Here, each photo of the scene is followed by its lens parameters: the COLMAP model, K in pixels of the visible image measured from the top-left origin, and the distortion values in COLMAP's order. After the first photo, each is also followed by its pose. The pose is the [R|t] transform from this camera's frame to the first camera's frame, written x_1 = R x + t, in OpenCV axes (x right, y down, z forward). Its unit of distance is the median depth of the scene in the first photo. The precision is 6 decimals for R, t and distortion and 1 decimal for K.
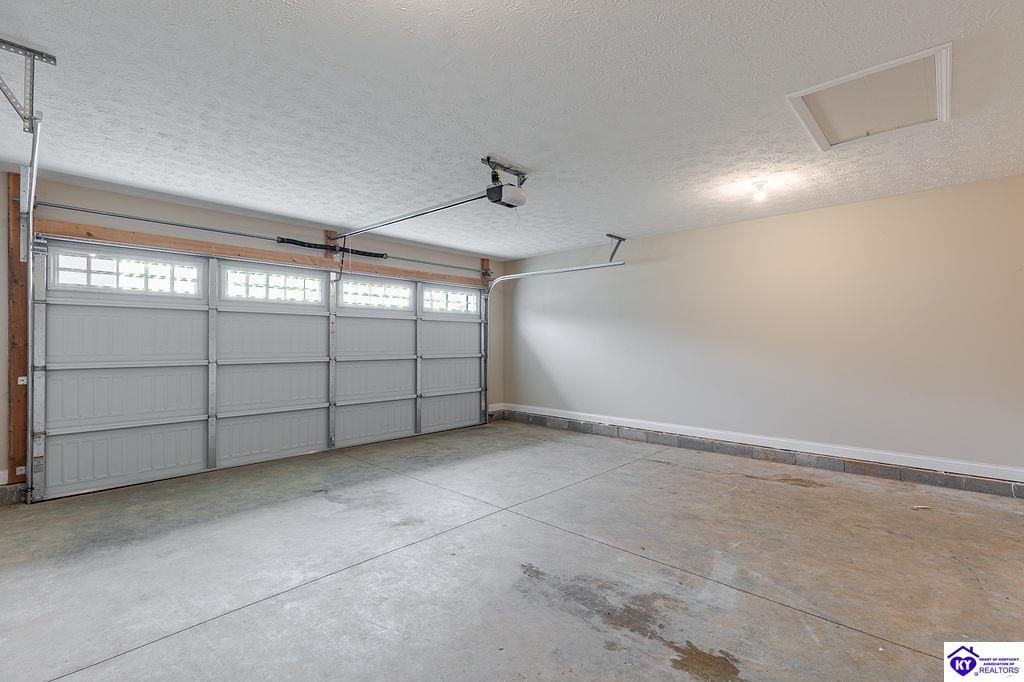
lens RADIAL K [[461.3, 0, 519.0], [0, 461.3, 339.2], [0, 0, 1]] dist [0.006783, -0.000932]
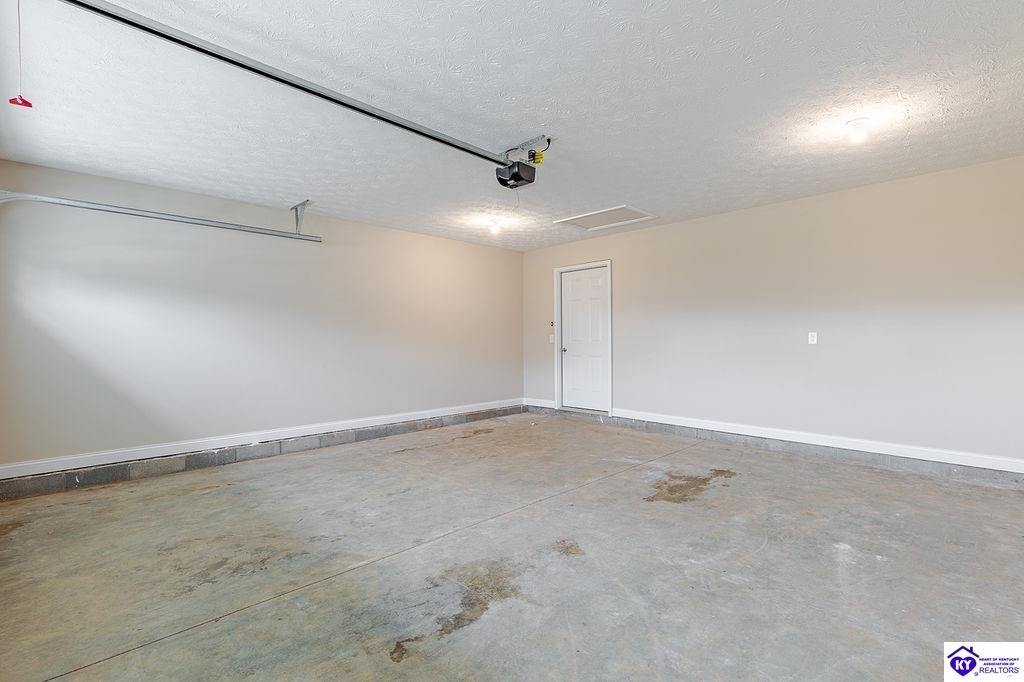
lens RADIAL K [[461.3, 0, 519.0], [0, 461.3, 341.5], [0, 0, 1]] dist [0.006783, -0.000932]
pose [[0.058873, -0.005037, 0.998253, -1.074882], [-0.002627, 0.999983, 0.005201, 0.026325], [-0.998262, -0.002929, 0.058858, 1.048849]]
